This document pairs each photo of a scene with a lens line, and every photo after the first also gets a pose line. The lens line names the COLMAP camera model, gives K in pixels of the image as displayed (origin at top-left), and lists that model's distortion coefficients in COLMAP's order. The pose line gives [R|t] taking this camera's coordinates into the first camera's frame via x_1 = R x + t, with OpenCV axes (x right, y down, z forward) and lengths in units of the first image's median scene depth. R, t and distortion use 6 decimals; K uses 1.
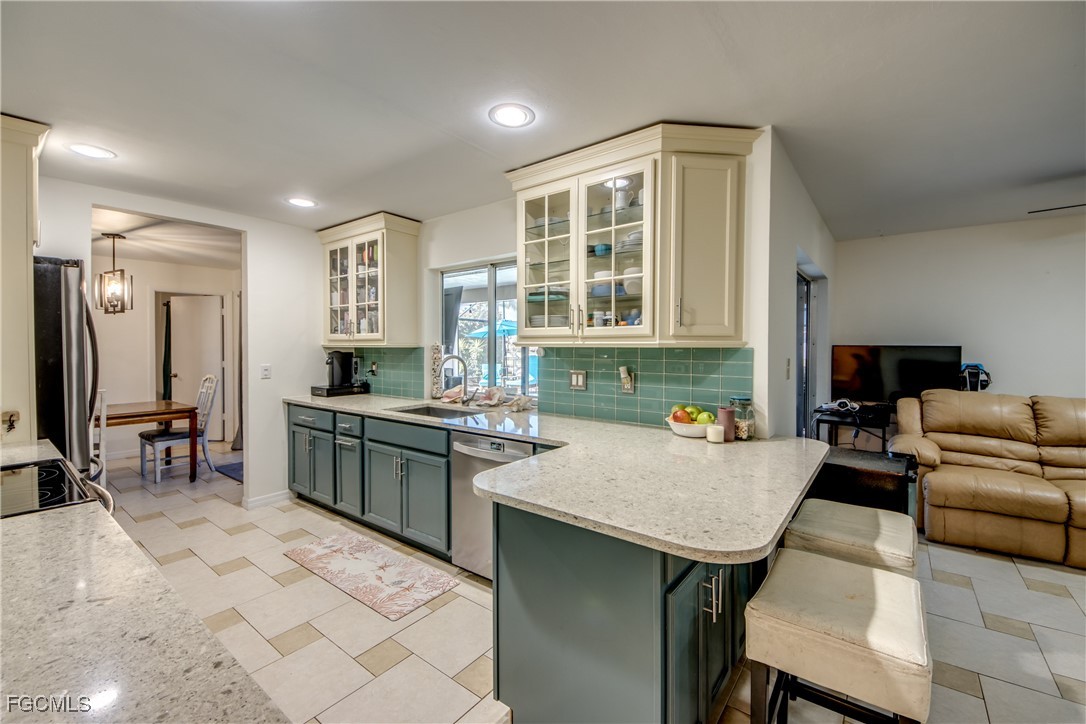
lens RADIAL K [[419.1, 0, 563.8], [0, 419.1, 350.9], [0, 0, 1]] dist [0.013368, -0.010092]
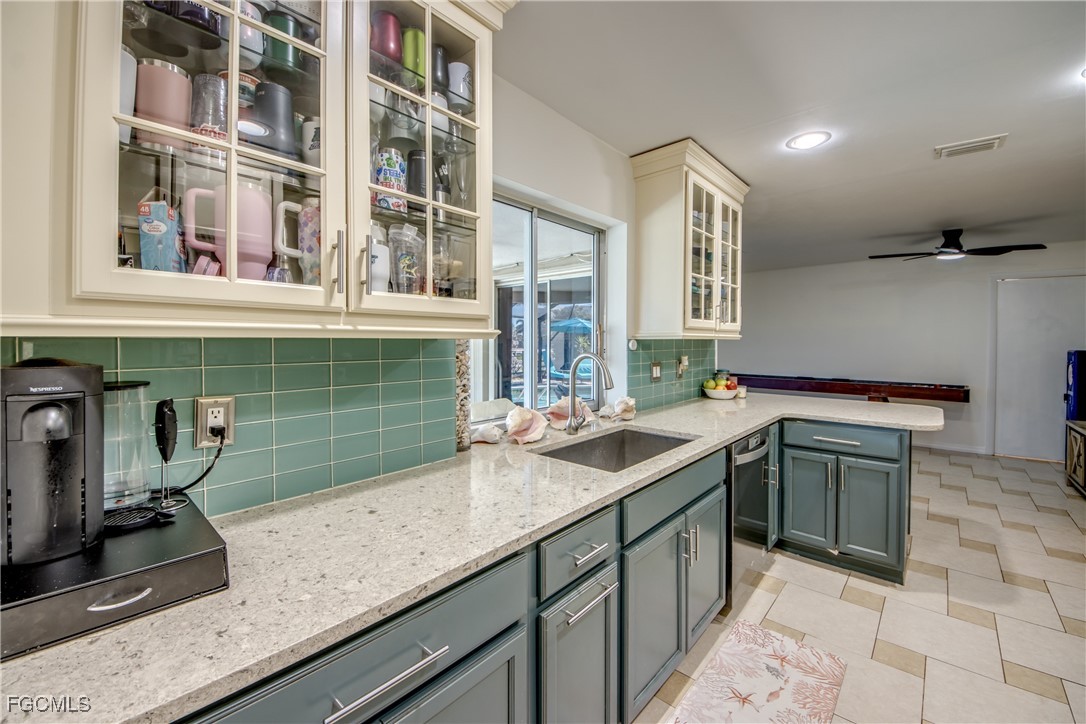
lens RADIAL K [[419.1, 0, 558.7], [0, 419.1, 348.0], [0, 0, 1]] dist [0.013368, -0.010092]
pose [[0.132179, -0.012685, 0.991145, -1.071751], [0.018357, 0.999778, 0.010347, -0.002984], [-0.991056, 0.016827, 0.132382, 1.187916]]
